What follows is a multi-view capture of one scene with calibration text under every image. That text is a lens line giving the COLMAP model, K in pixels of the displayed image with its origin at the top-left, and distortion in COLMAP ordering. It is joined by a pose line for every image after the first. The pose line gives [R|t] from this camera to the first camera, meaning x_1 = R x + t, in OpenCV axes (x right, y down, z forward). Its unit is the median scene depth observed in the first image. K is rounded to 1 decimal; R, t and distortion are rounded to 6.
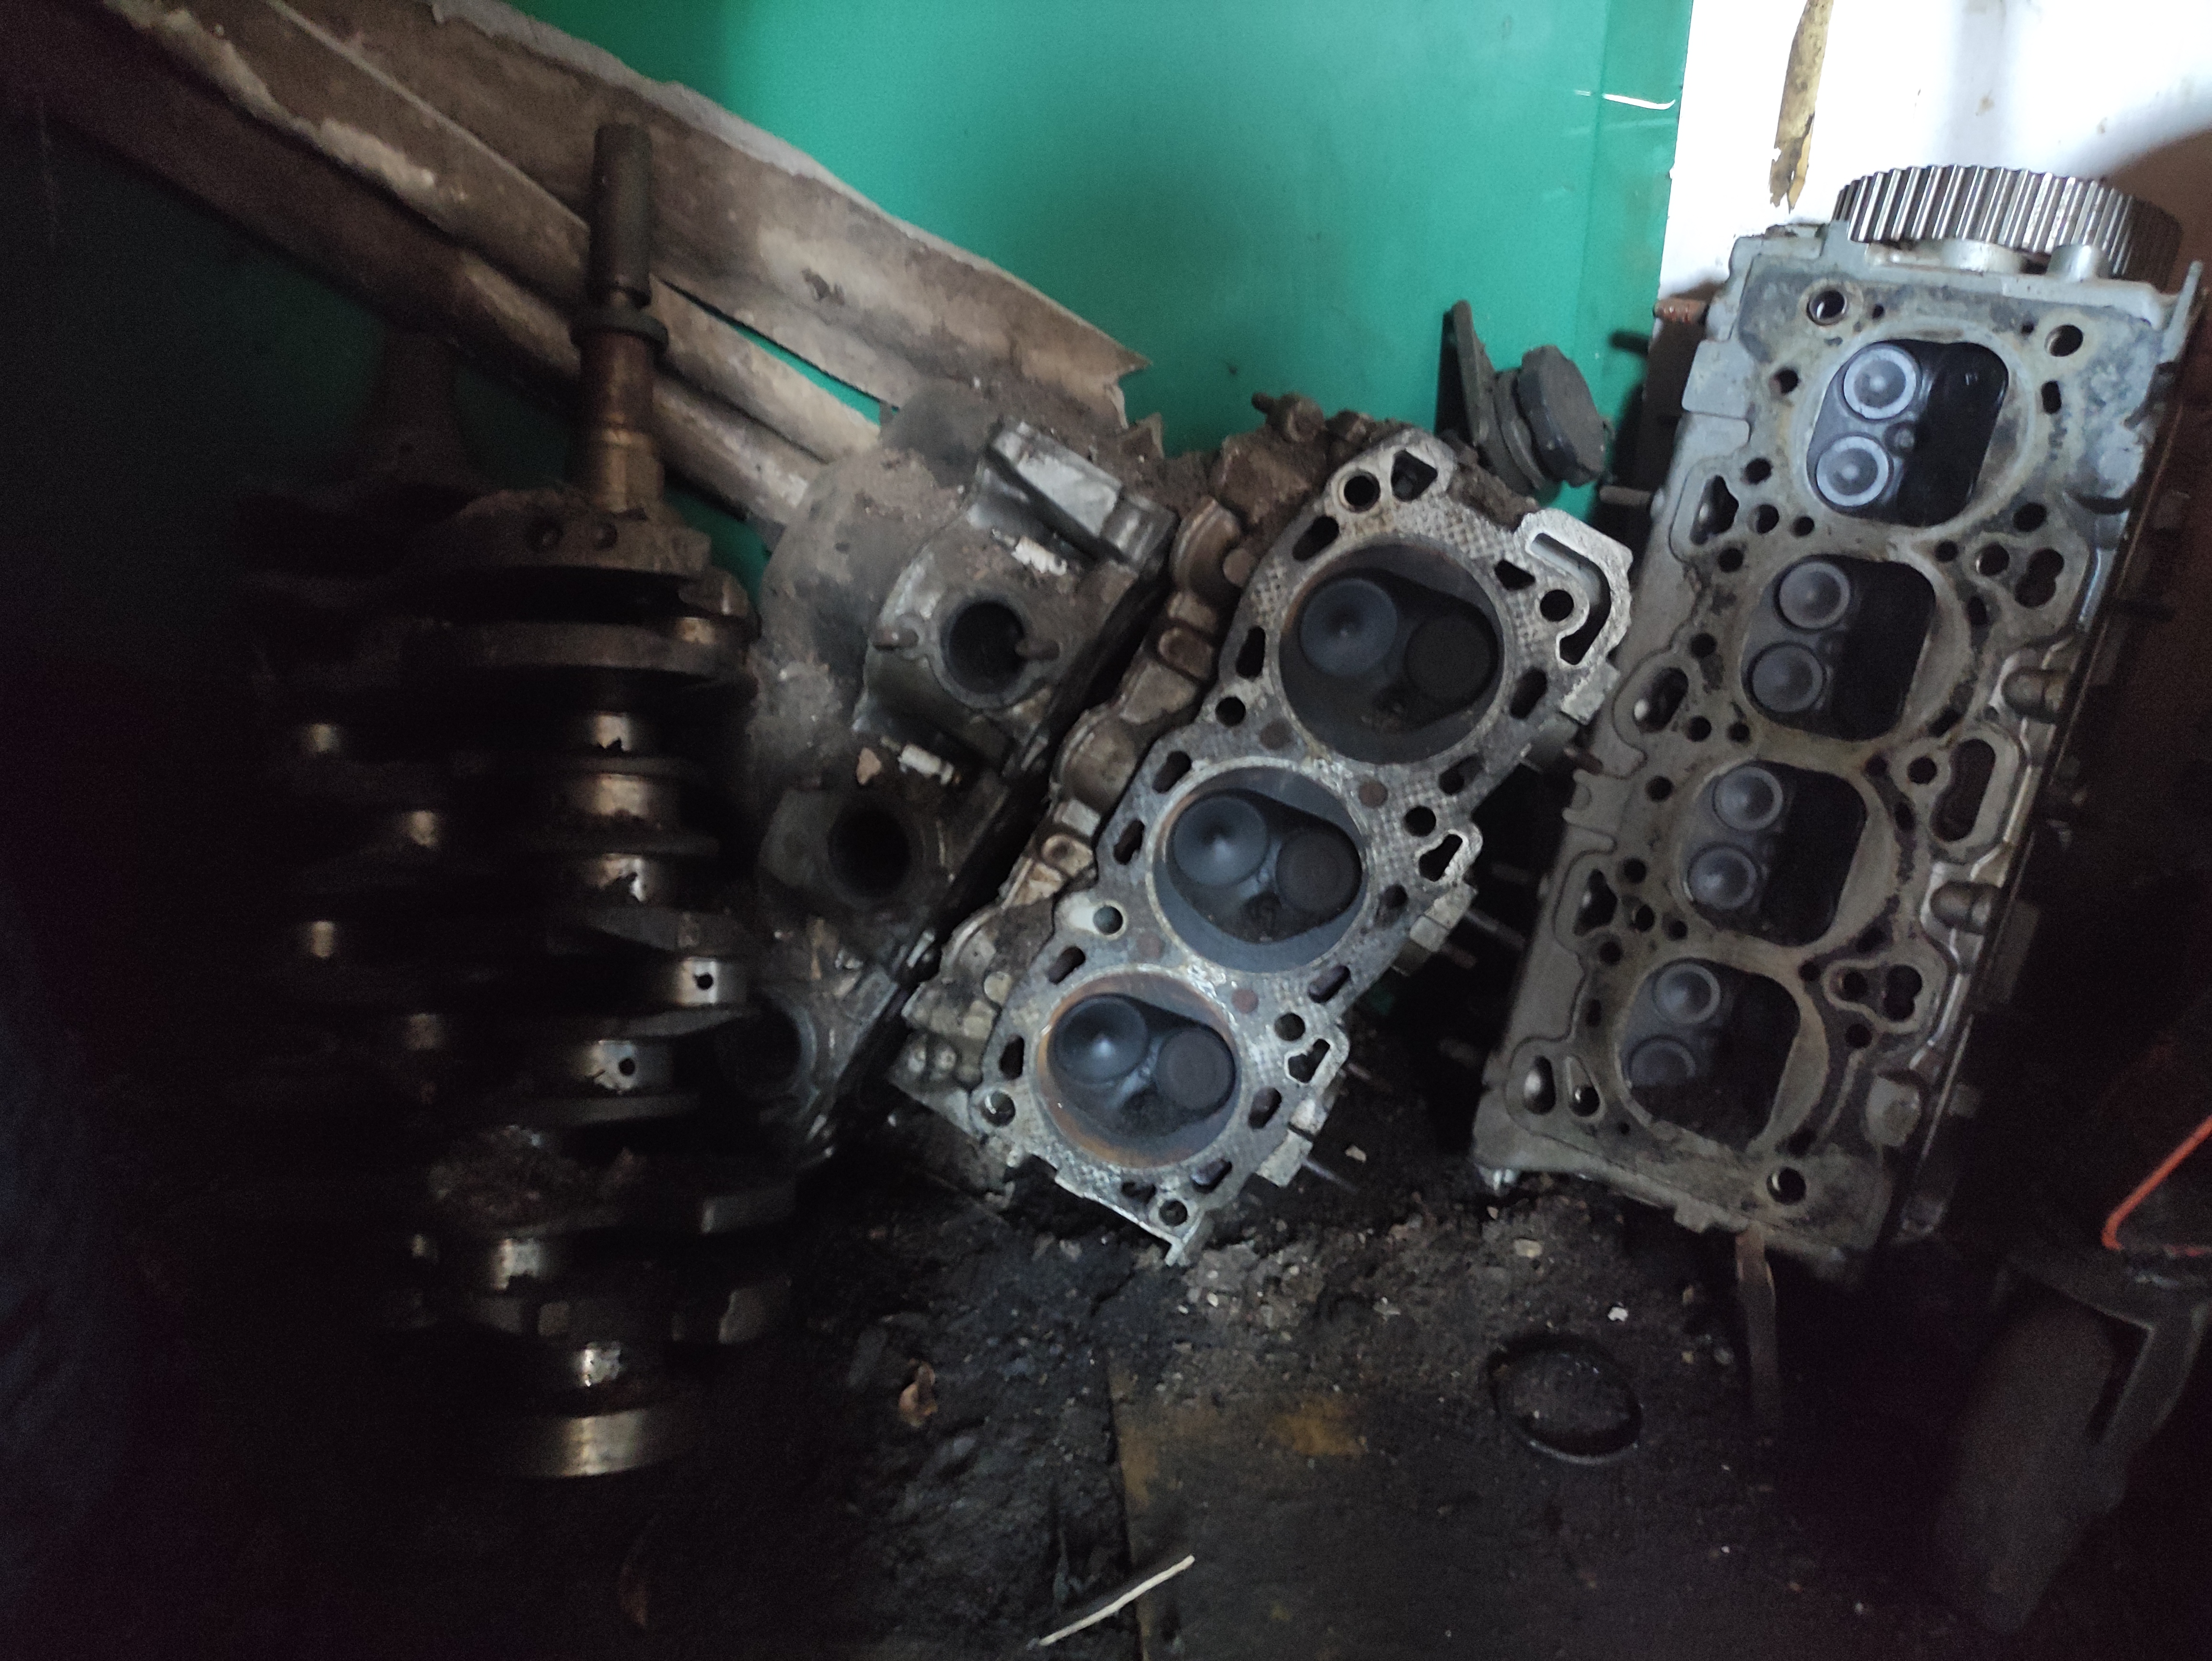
lens RADIAL K [[1638.1, 0, 1106.0], [0, 1638.1, 830.5], [0, 0, 1]] dist [0.060669, -0.057494]
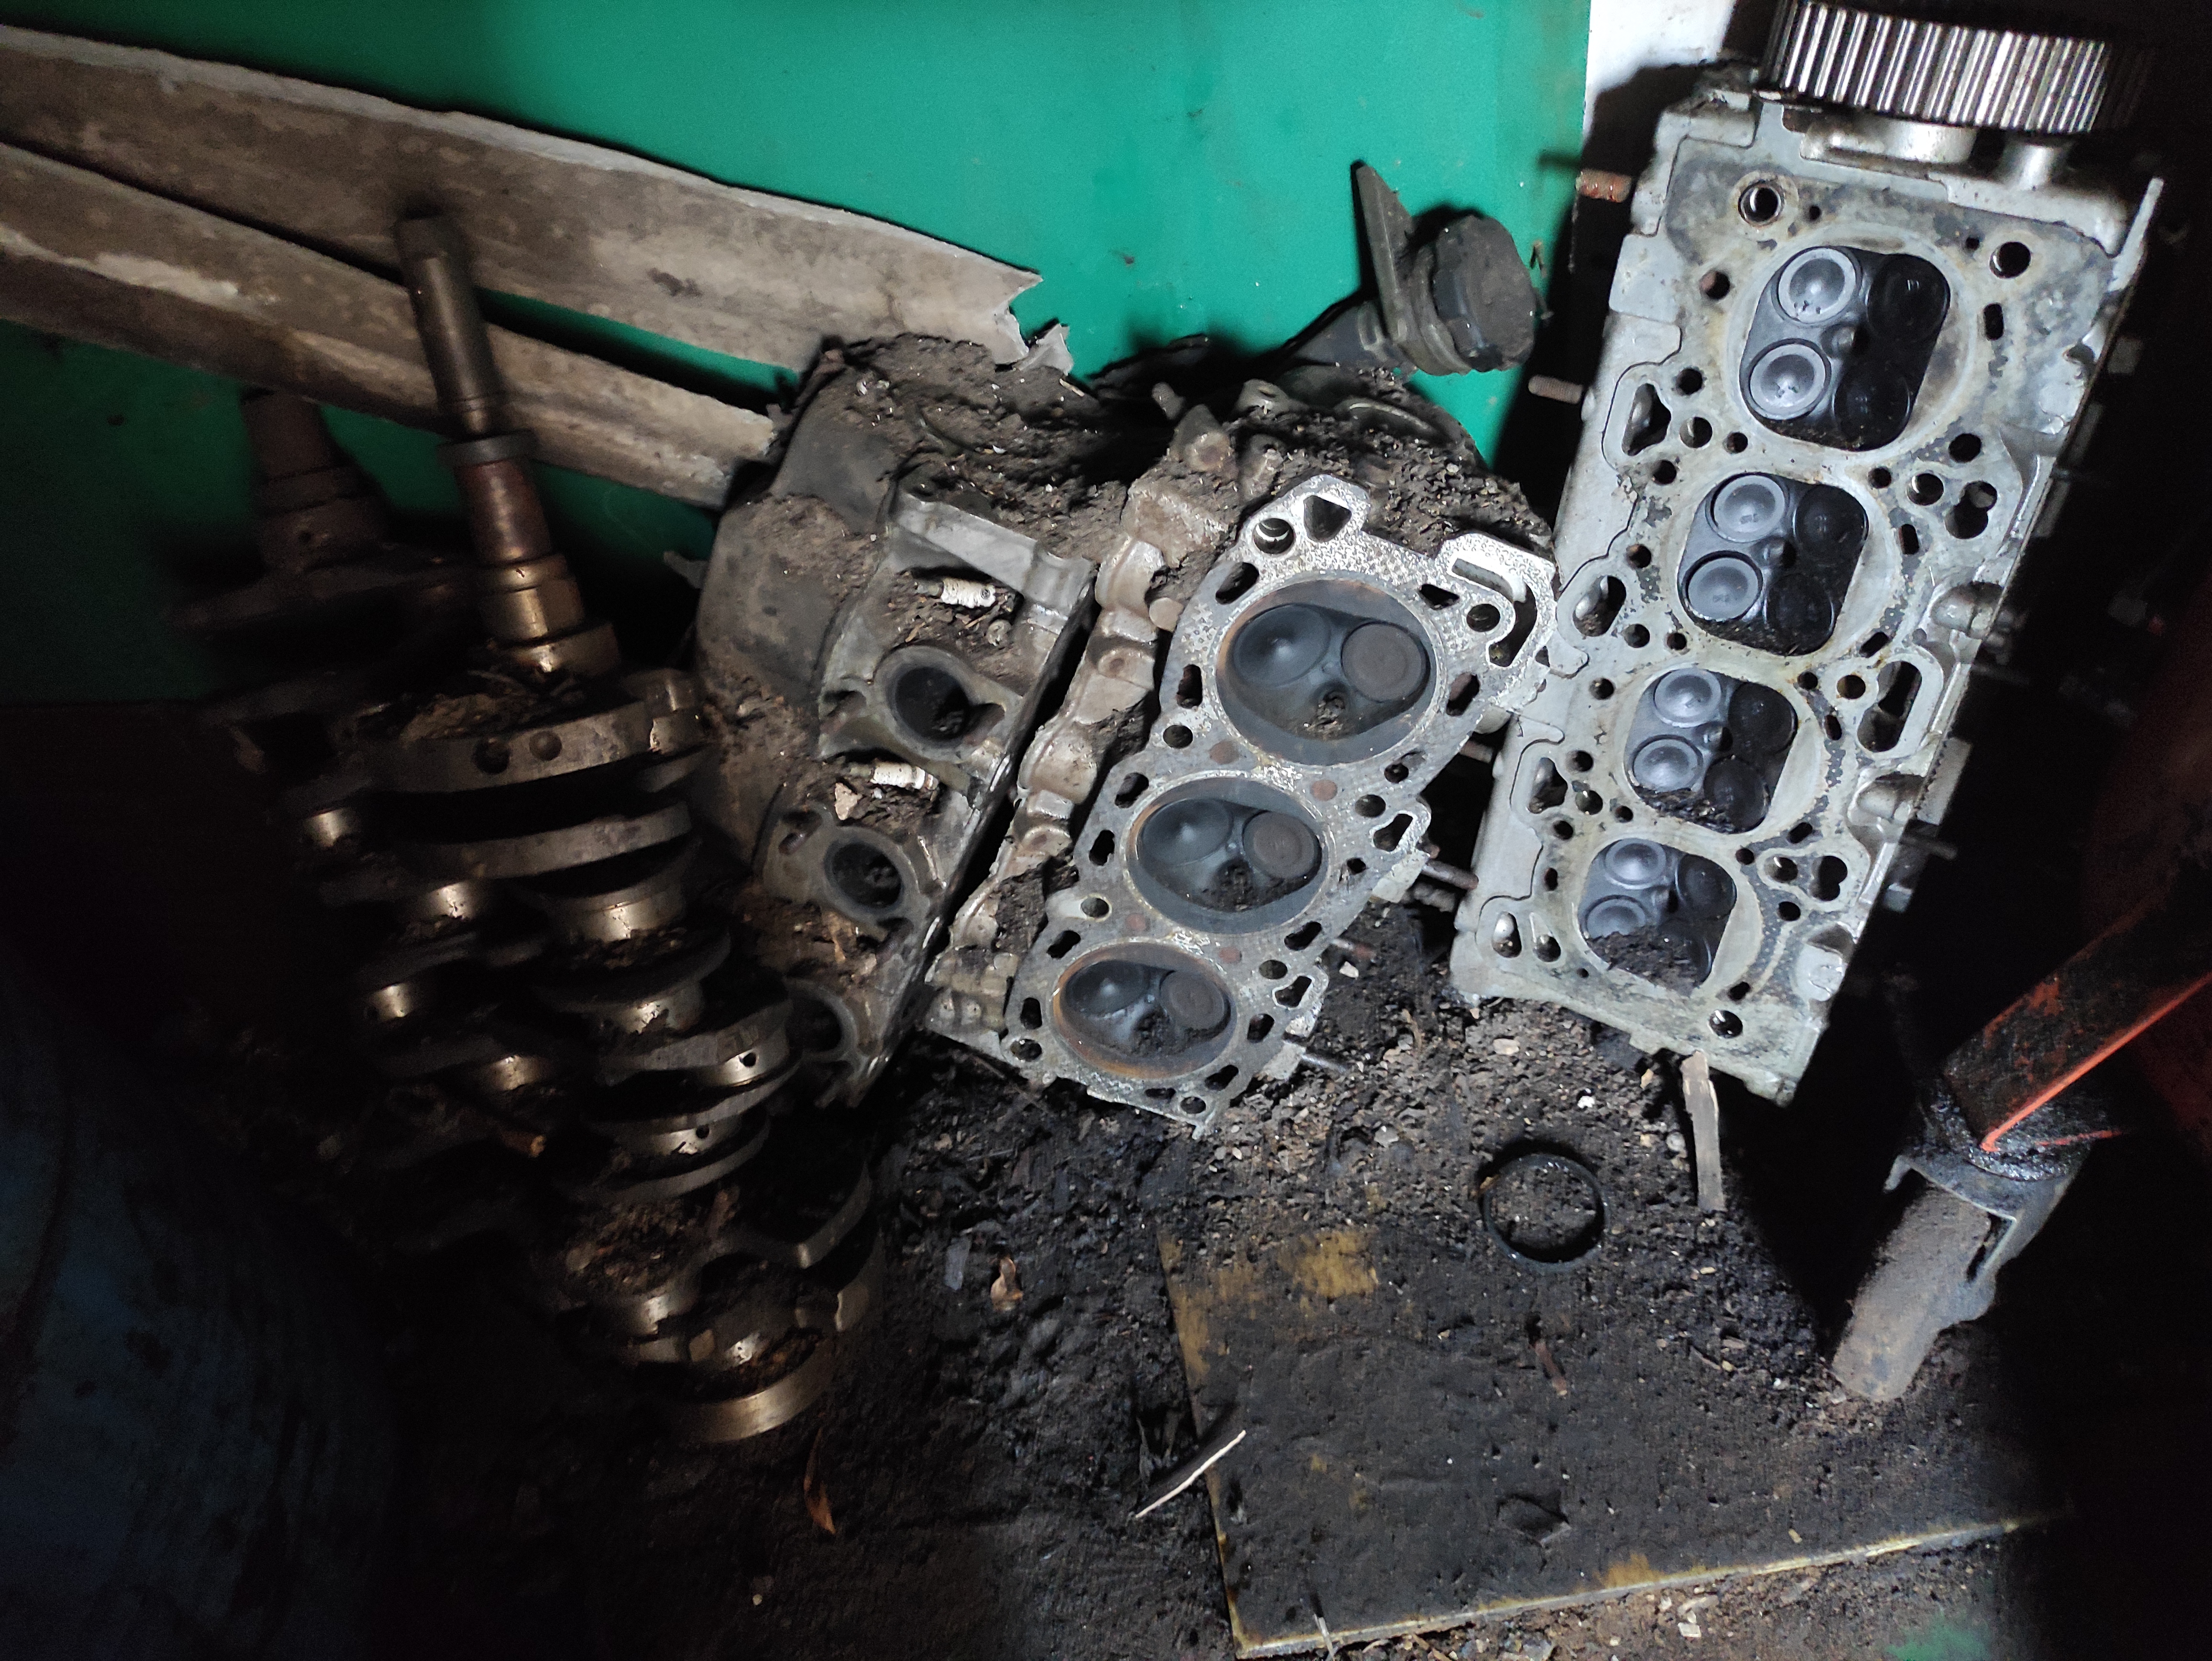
lens RADIAL K [[1638.1, 0, 1106.0], [0, 1638.1, 830.5], [0, 0, 1]] dist [0.060669, -0.057494]
pose [[0.986362, -0.156121, -0.052124, 0.074306], [0.163788, 0.899748, 0.404508, -0.435869], [-0.016254, -0.407529, 0.913048, 0.033287]]
